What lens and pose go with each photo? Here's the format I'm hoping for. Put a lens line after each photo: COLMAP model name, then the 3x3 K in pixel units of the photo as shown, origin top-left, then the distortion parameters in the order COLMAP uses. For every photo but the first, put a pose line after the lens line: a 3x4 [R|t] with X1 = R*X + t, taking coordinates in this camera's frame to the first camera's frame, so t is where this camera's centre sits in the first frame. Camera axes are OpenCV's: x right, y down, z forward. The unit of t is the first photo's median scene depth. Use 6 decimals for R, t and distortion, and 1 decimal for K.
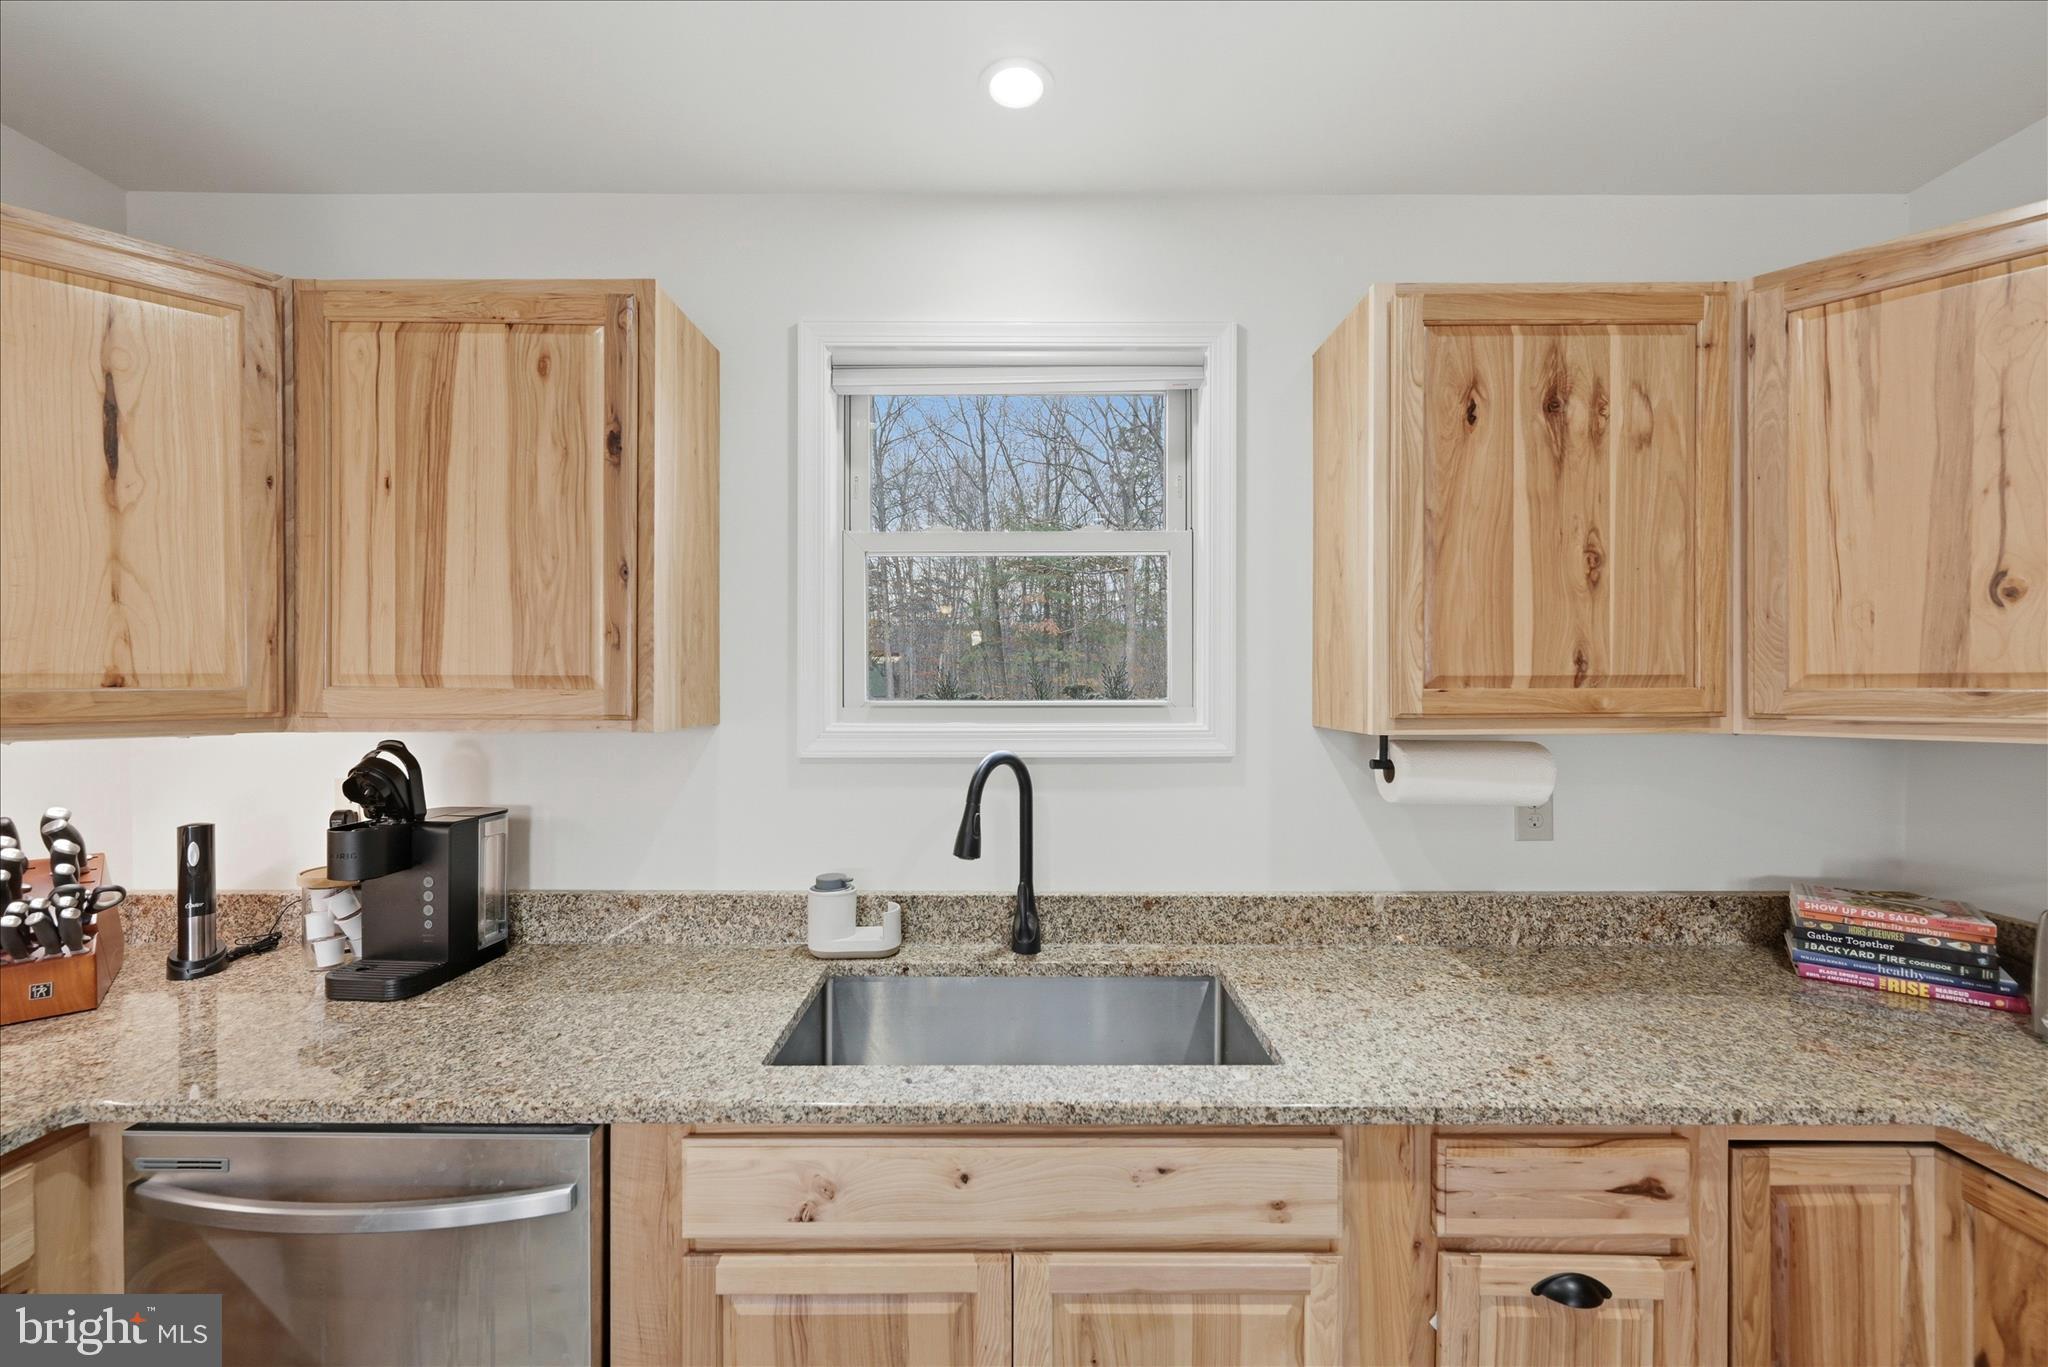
lens RADIAL K [[814.8, 0, 1018.4], [0, 814.8, 686.0], [0, 0, 1]] dist [0.001643, 0.000496]
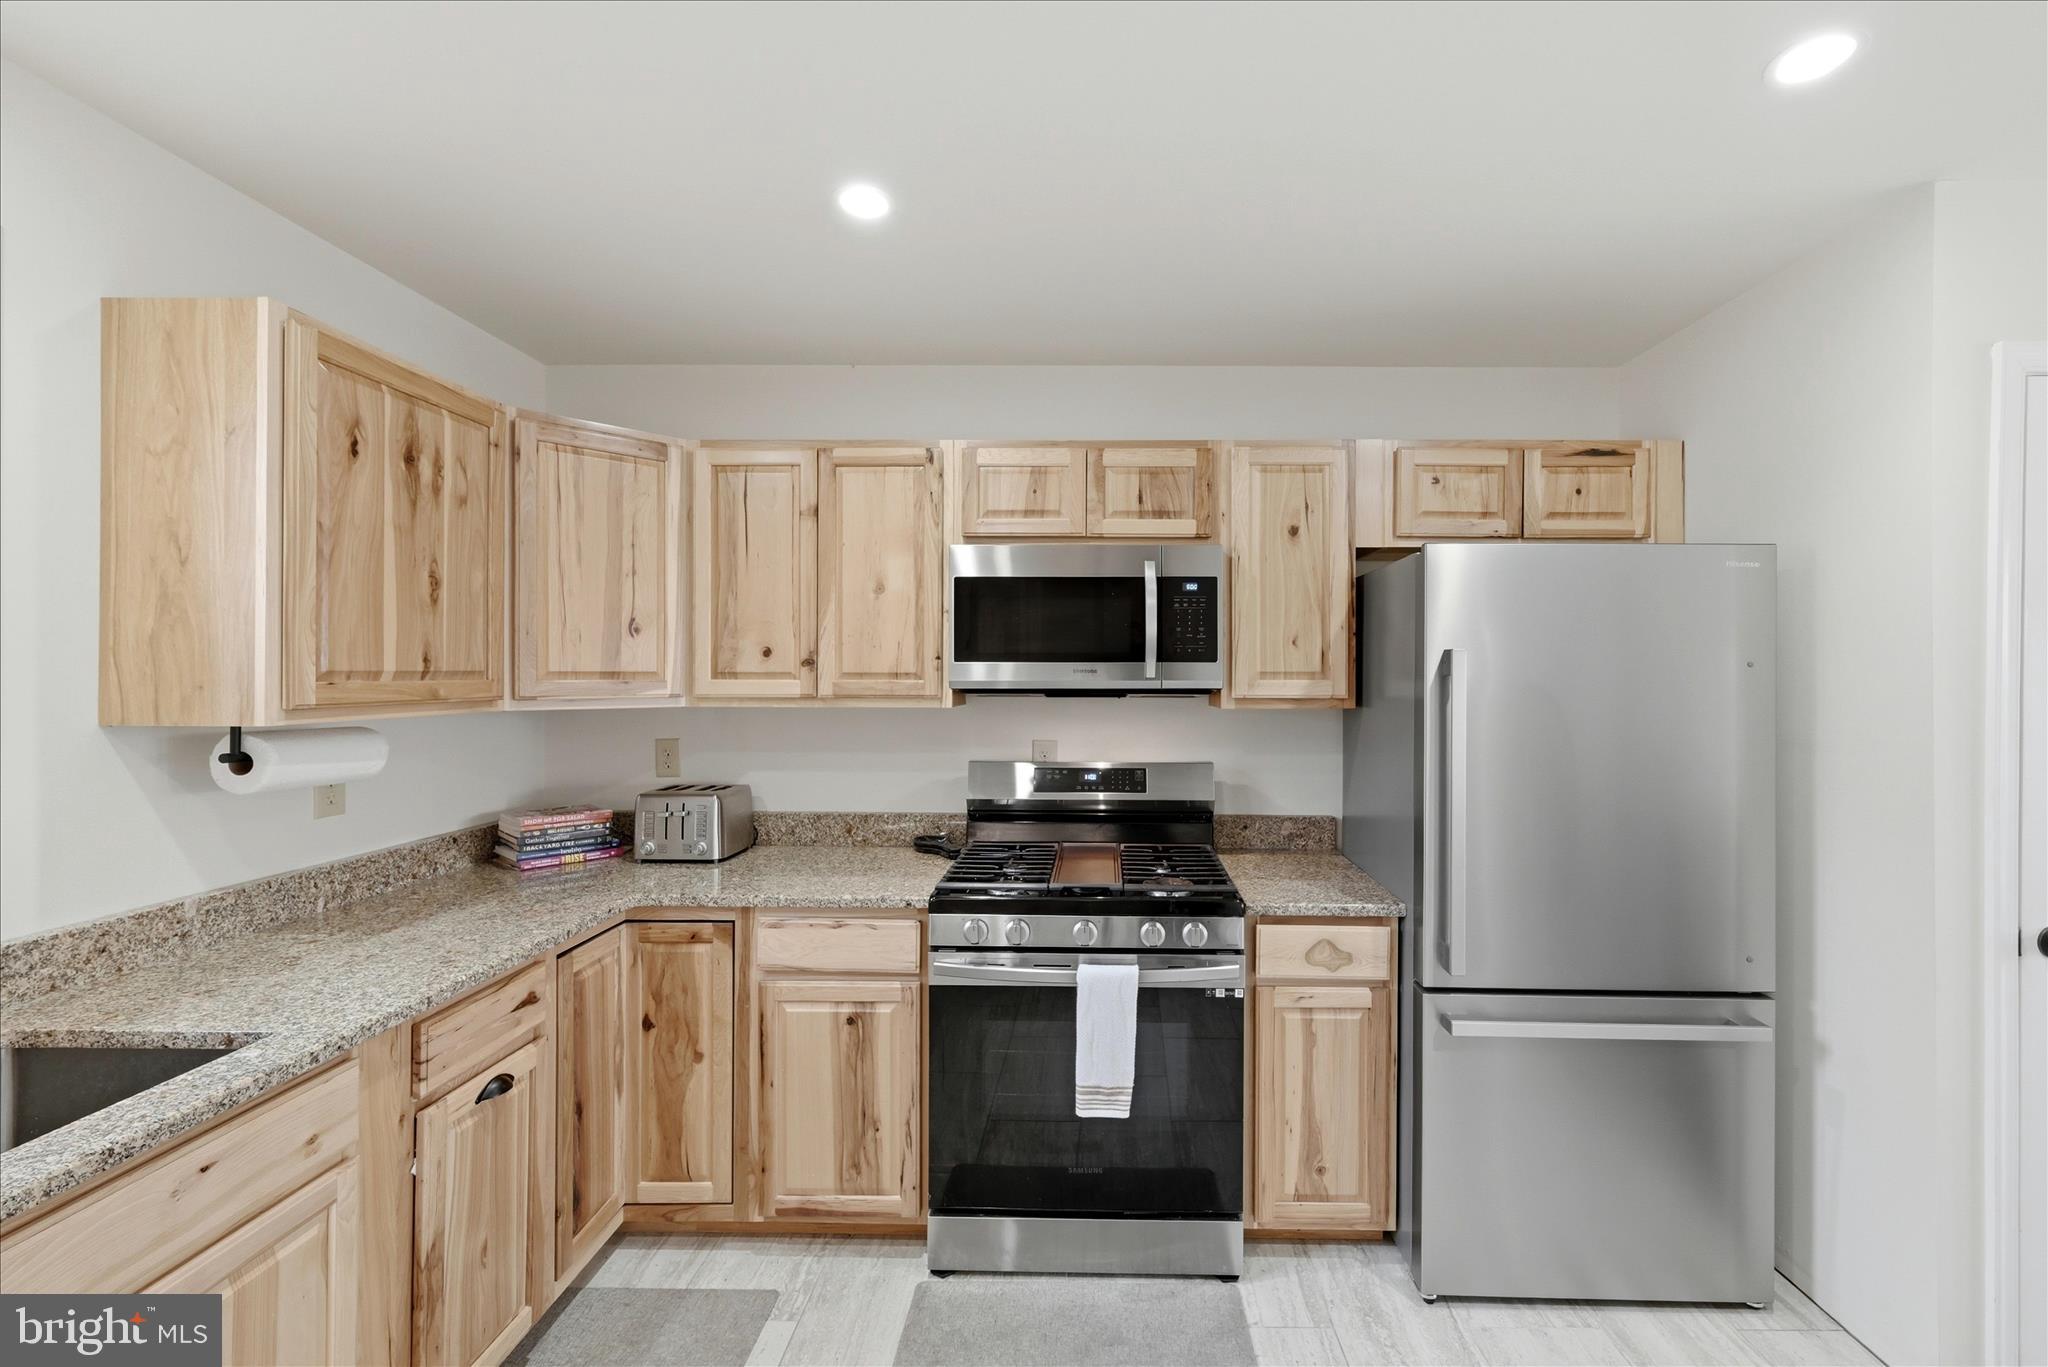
lens RADIAL K [[844.7, 0, 1130.8], [0, 844.7, 675.5], [0, 0, 1]] dist [-0.000148, -0.000621]
pose [[-0.043619, 0.000642, 0.999048, -0.708008], [0.001656, 0.999998, -0.000571, -0.003020], [-0.999047, 0.001630, -0.043620, -0.065297]]
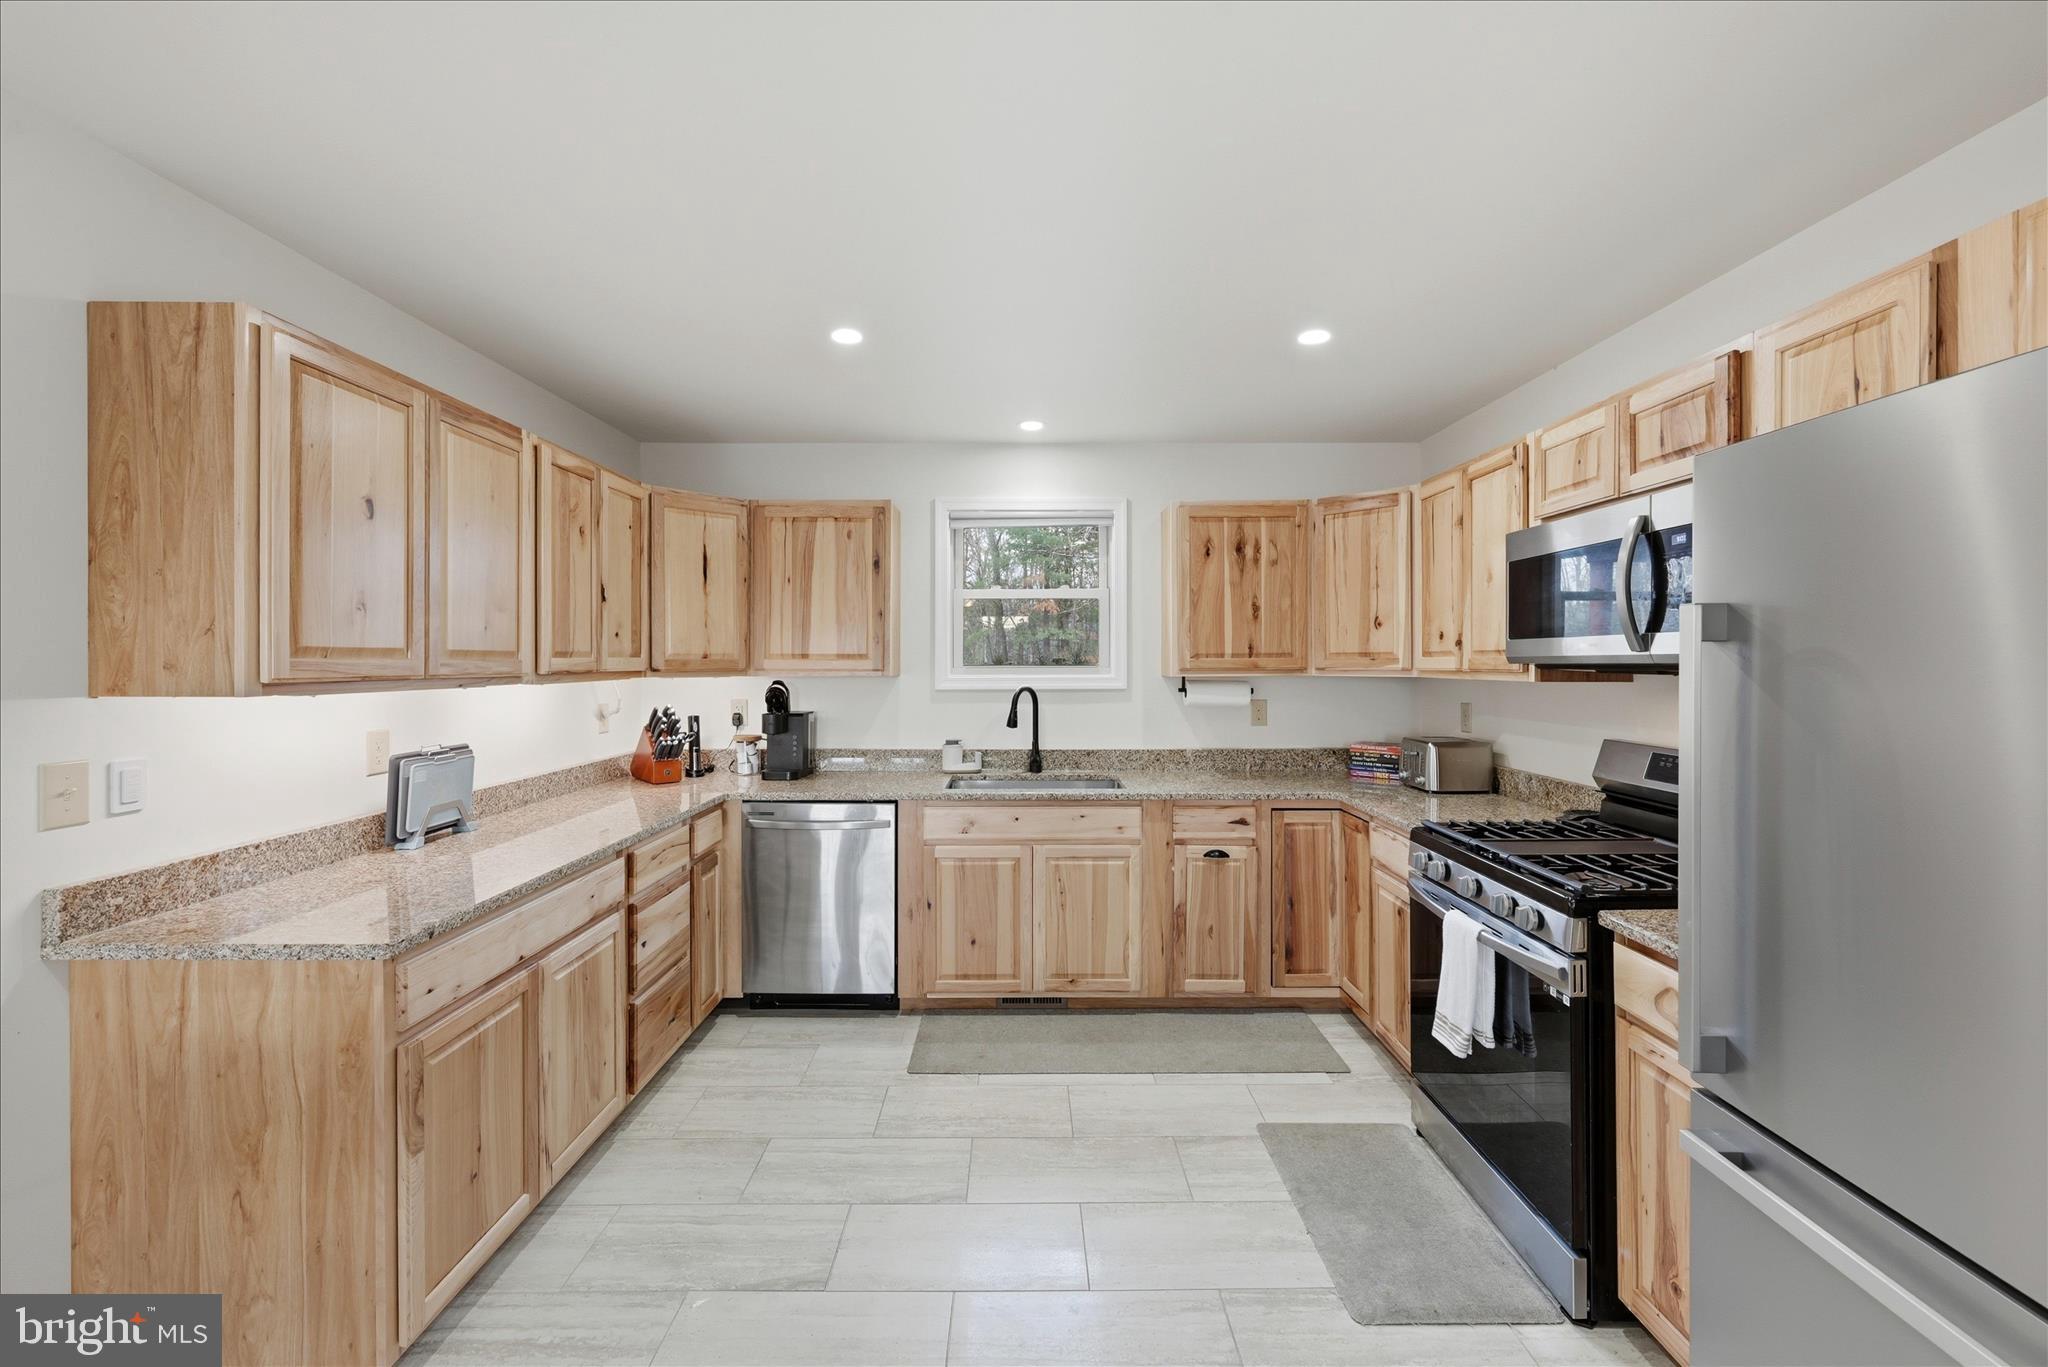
lens RADIAL K [[915.4, 0, 1014.9], [0, 915.4, 664.5], [0, 0, 1]] dist [-0.001948, 0.000249]
pose [[0.999998, -0.001669, -0.001366, -0.053776], [0.001665, 0.999995, -0.002767, 0.029151], [0.001371, 0.002764, 0.999995, -1.900754]]
